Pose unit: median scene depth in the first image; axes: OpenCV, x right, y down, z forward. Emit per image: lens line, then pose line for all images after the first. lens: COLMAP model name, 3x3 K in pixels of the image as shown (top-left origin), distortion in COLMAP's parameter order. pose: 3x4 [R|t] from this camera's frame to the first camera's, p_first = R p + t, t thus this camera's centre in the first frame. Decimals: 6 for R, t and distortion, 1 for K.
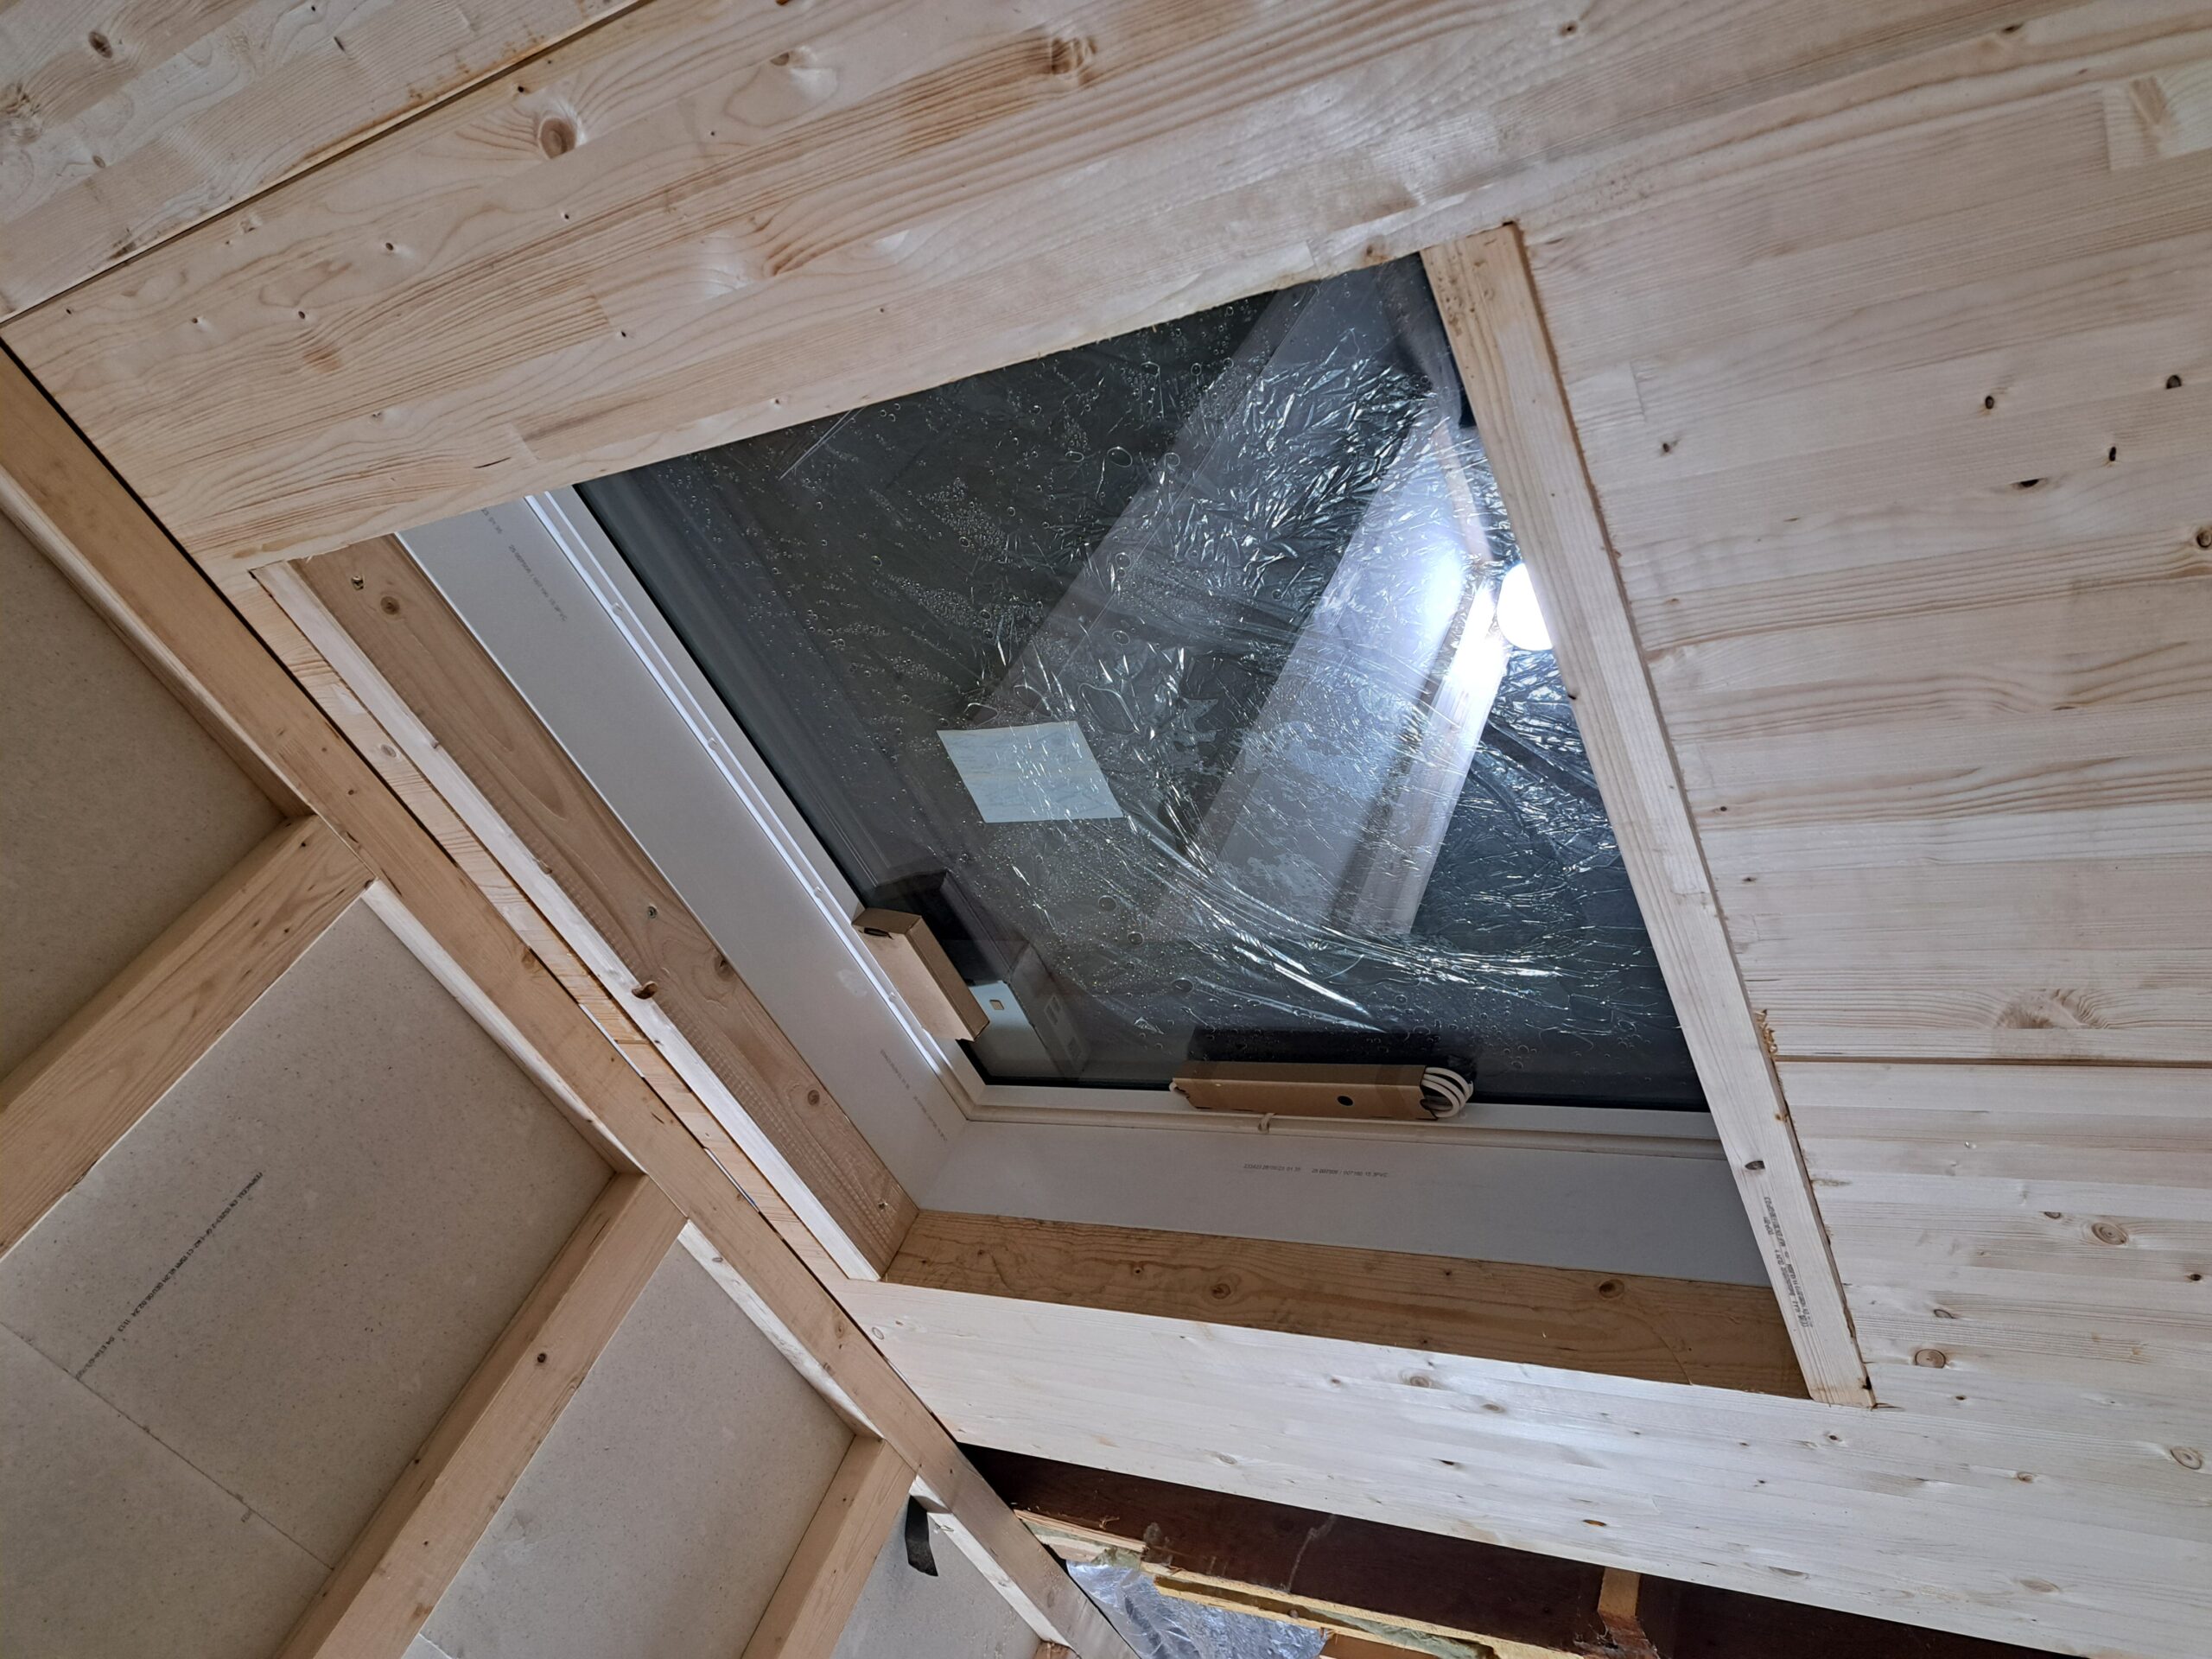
lens RADIAL K [[1646.2, 0, 1106.0], [0, 1646.2, 829.5], [0, 0, 1]] dist [0.053196, -0.000501]
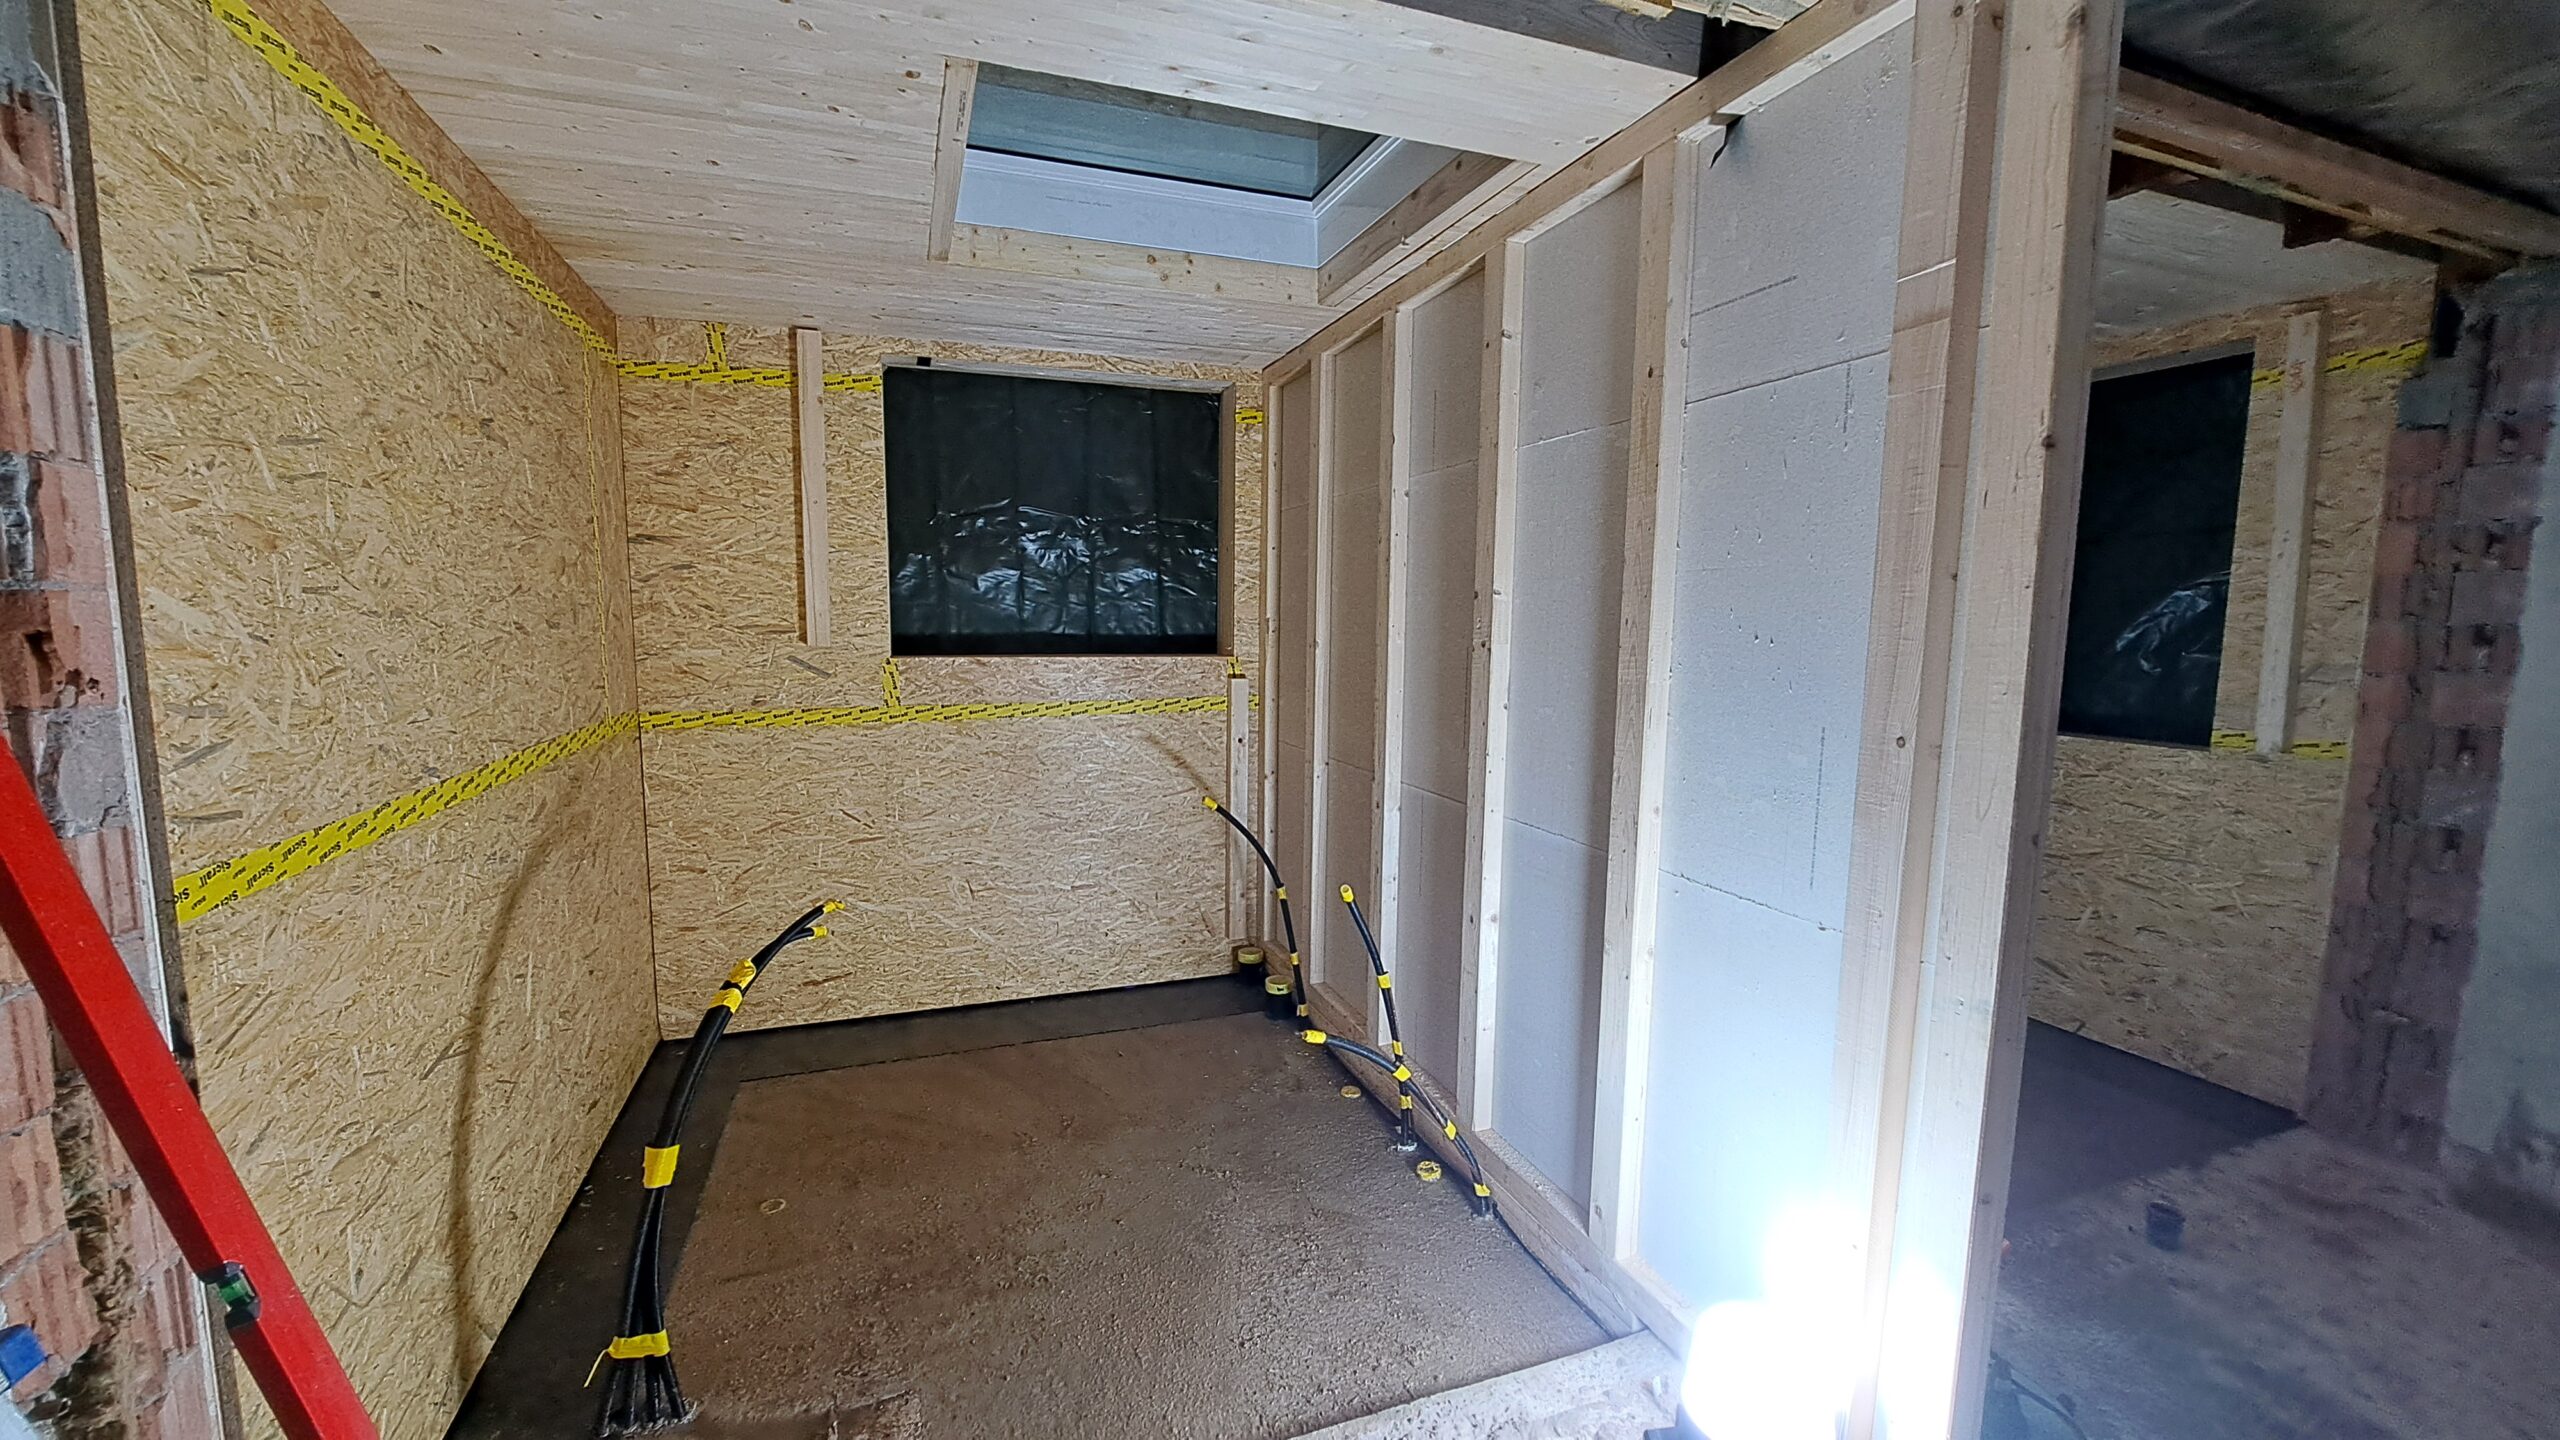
lens RADIAL K [[1003.1, 0, 1280.0], [0, 1003.1, 720.0], [0, 0, 1]] dist [-0.000136, 0.000002]
pose [[-0.628005, -0.301486, -0.717437, 0.669957], [0.310425, 0.748336, -0.586199, 1.424190], [0.713615, -0.590846, -0.376370, 1.020169]]
